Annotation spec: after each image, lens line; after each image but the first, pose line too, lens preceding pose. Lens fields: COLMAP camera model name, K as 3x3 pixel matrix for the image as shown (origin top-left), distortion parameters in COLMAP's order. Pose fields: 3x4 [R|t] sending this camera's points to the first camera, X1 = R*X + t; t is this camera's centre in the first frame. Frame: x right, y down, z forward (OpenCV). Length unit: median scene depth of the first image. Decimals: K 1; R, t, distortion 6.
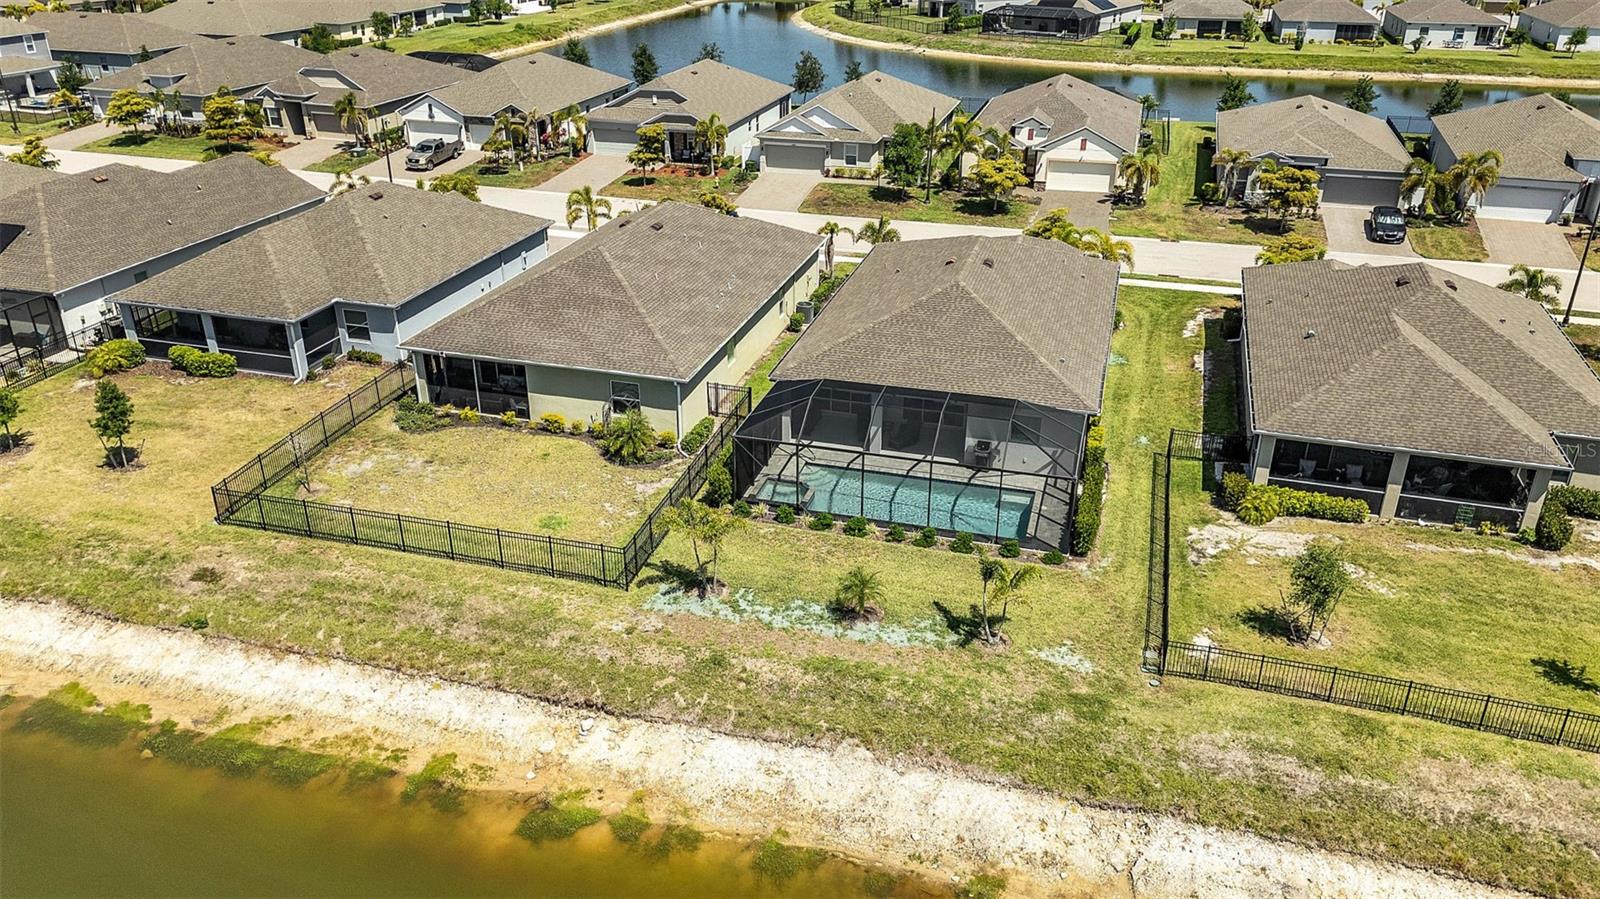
lens RADIAL K [[1175.4, 0, 800.0], [0, 1175.4, 449.5], [0, 0, 1]] dist [0.093047, -0.097016]
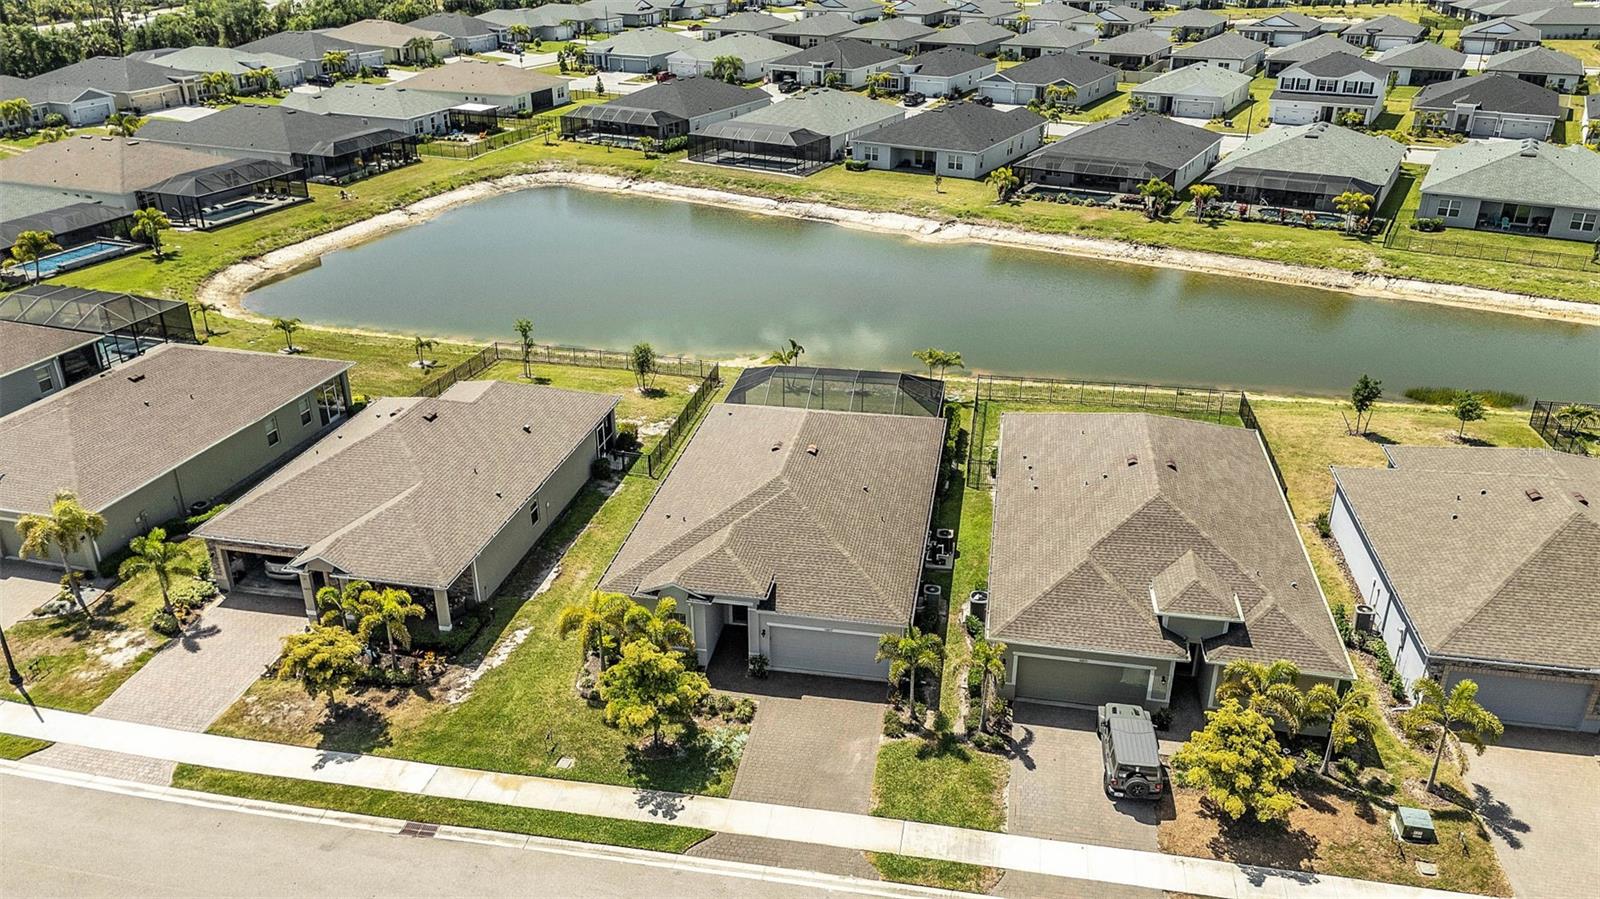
lens RADIAL K [[1175.4, 0, 800.0], [0, 1175.4, 449.5], [0, 0, 1]] dist [0.093047, -0.097016]
pose [[-0.994673, 0.039469, -0.095222, 0.360361], [-0.046537, 0.652326, 0.756508, -1.435495], [0.091974, 0.756910, -0.647015, 2.547971]]
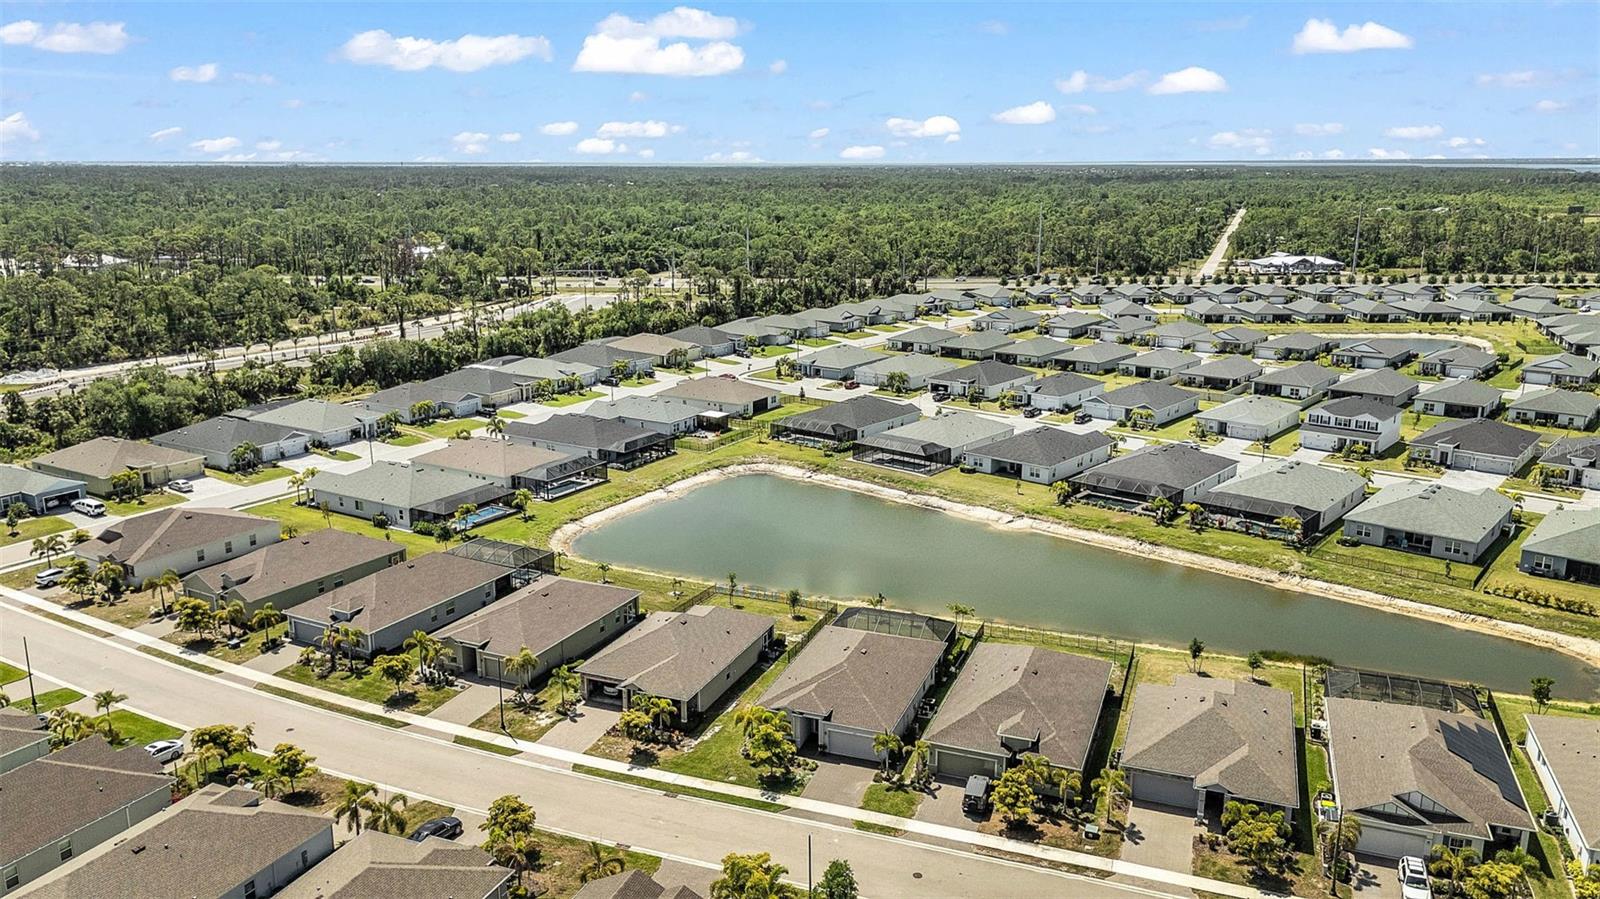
lens RADIAL K [[1175.4, 0, 800.0], [0, 1175.4, 449.5], [0, 0, 1]] dist [0.093047, -0.097016]
pose [[-0.996905, -0.022723, 0.075256, 0.139269], [0.028659, 0.786376, 0.617083, -2.649910], [-0.073202, 0.617330, -0.783291, 3.706123]]
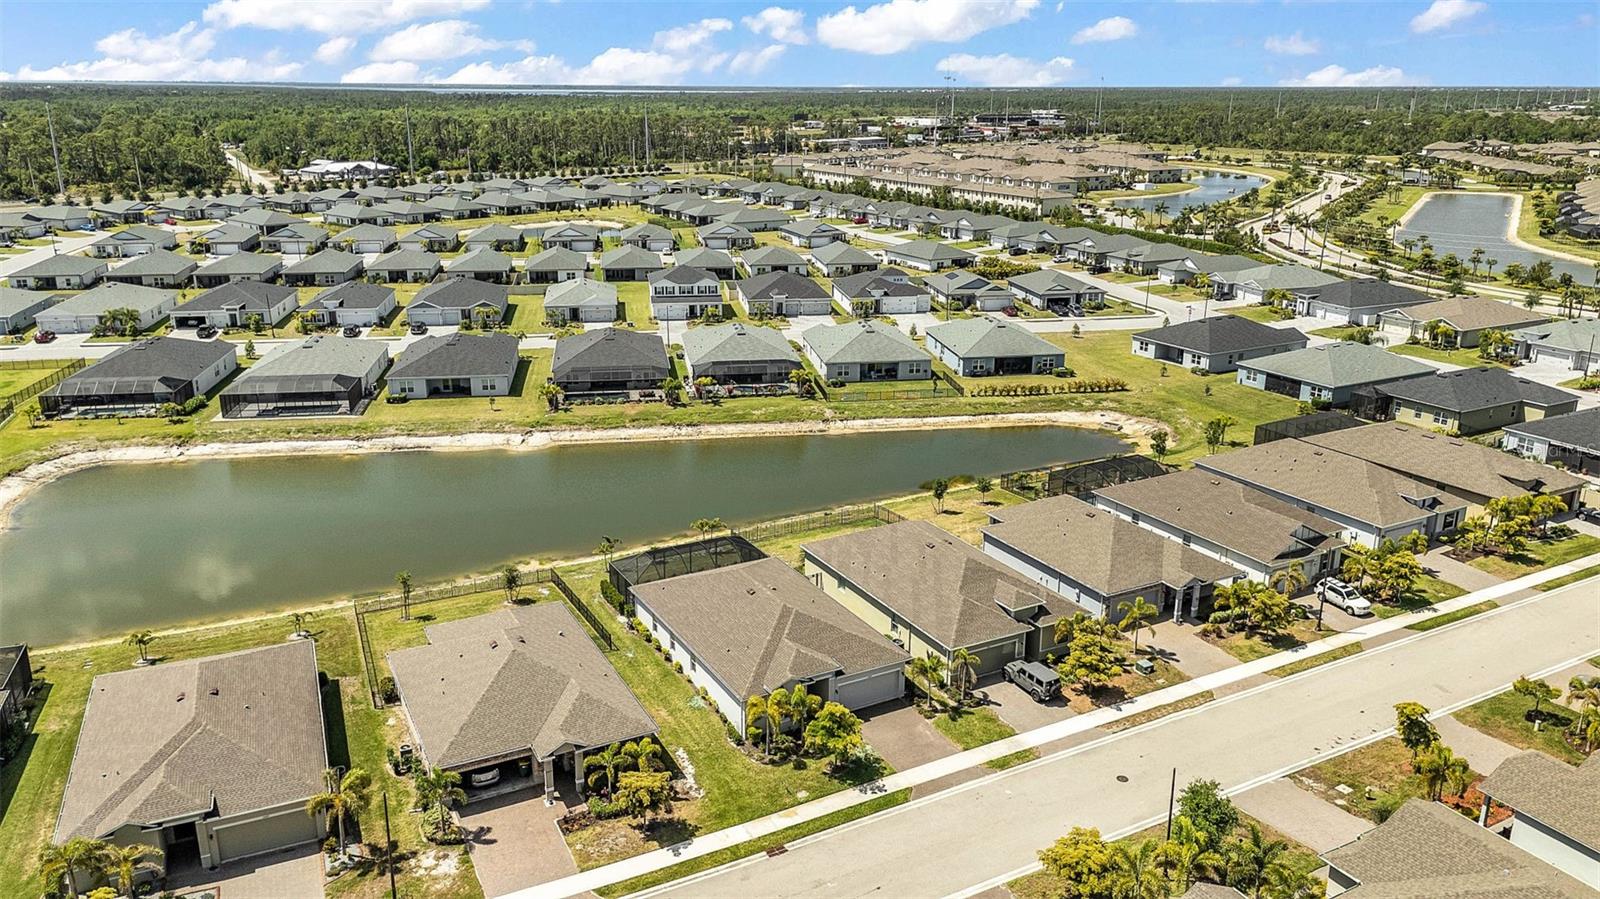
lens RADIAL K [[1175.4, 0, 800.0], [0, 1175.4, 449.5], [0, 0, 1]] dist [0.093047, -0.097016]
pose [[-0.706421, 0.200140, -0.678905, 1.772019], [-0.299668, 0.784405, 0.543055, -1.837156], [0.641224, 0.587072, -0.494145, 2.623938]]
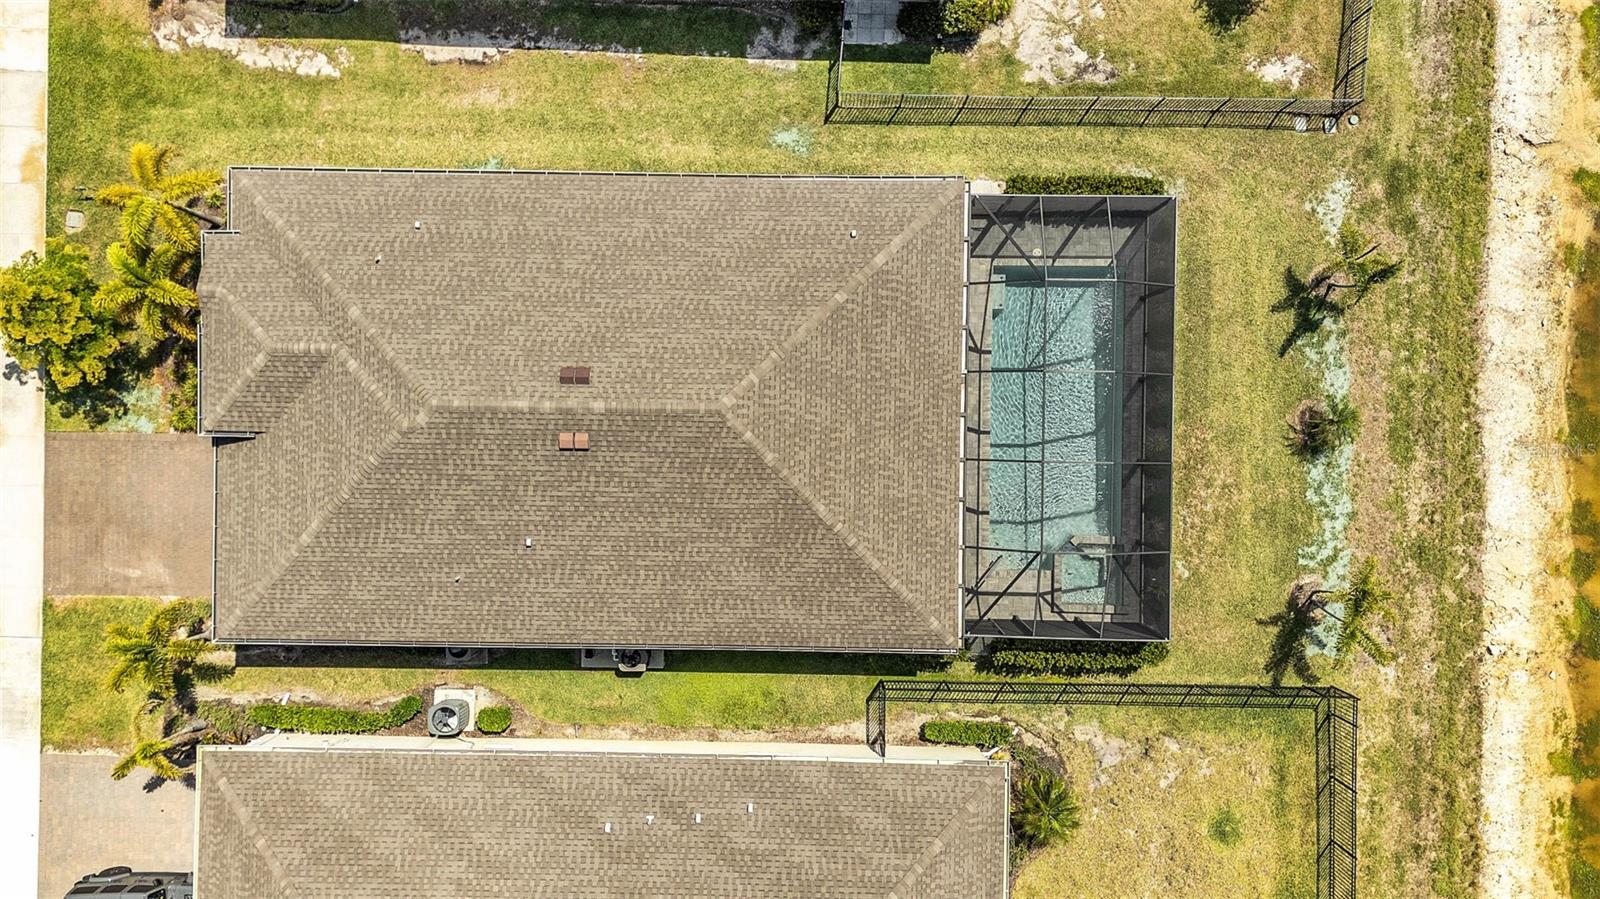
lens RADIAL K [[1175.4, 0, 800.0], [0, 1175.4, 449.5], [0, 0, 1]] dist [0.093047, -0.097016]
pose [[-0.259537, -0.965725, -0.004074, 0.152120], [0.430380, -0.119438, 0.894711, -0.943808], [-0.864531, 0.230457, 0.446627, 1.007132]]
